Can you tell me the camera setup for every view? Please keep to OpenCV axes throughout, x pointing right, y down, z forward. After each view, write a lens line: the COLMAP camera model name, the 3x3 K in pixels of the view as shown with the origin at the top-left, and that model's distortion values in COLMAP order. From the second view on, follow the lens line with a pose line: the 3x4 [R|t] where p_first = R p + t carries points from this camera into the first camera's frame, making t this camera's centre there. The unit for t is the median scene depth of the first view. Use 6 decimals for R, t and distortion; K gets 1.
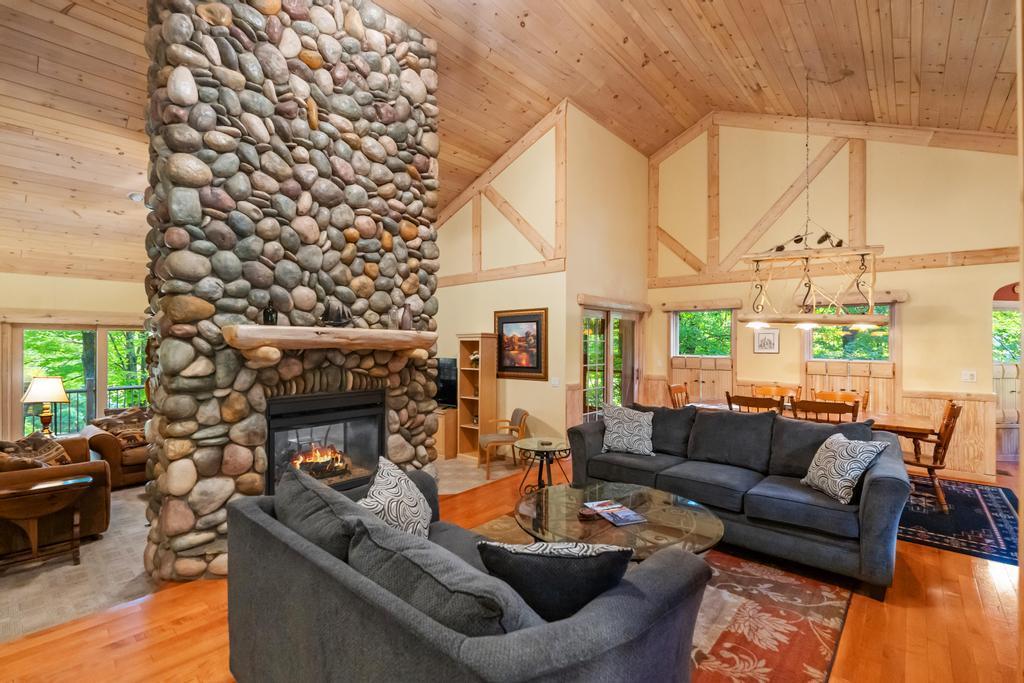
lens RADIAL K [[454.5, 0, 512.0], [0, 454.5, 339.5], [0, 0, 1]] dist [-0.002593, 0.000401]
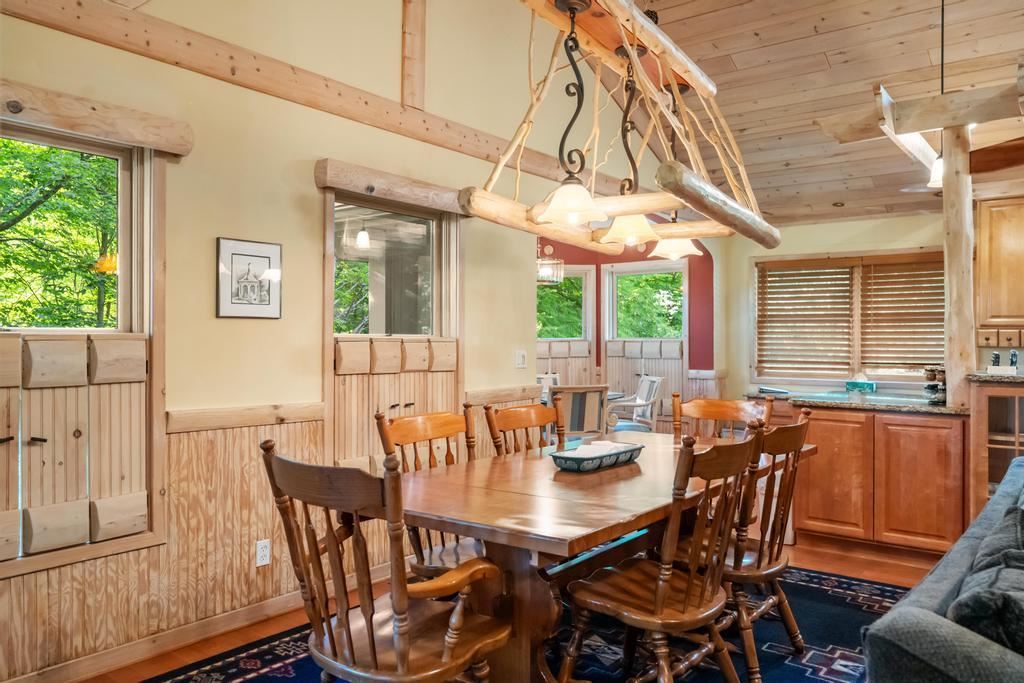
lens RADIAL K [[749.0, 0, 510.1], [0, 749.0, 337.9], [0, 0, 1]] dist [0.005596, 0.000502]
pose [[-0.062840, -0.004037, 0.998015, 0.048906], [-0.008389, 0.999959, 0.003517, 0.067816], [-0.997988, -0.008151, -0.062872, 1.424381]]
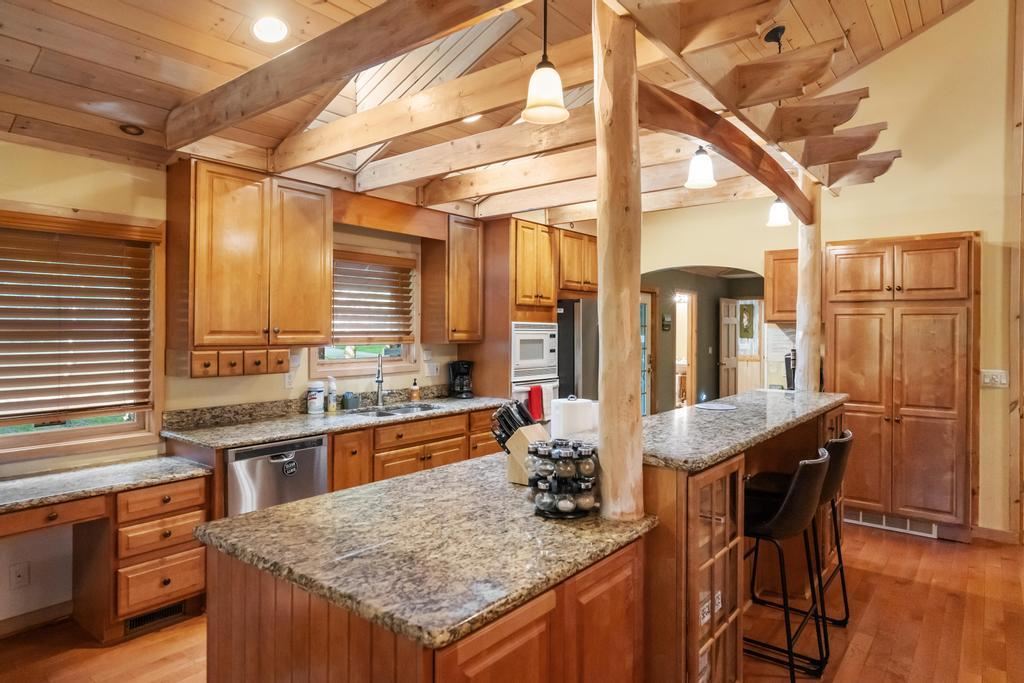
lens RADIAL K [[609.7, 0, 509.9], [0, 609.7, 332.1], [0, 0, 1]] dist [-0.006299, -0.001090]
pose [[-0.998261, -0.005225, -0.058712, 1.171316], [-0.005102, 0.999984, -0.002255, 0.018359], [0.058723, -0.001952, -0.998272, 1.211723]]
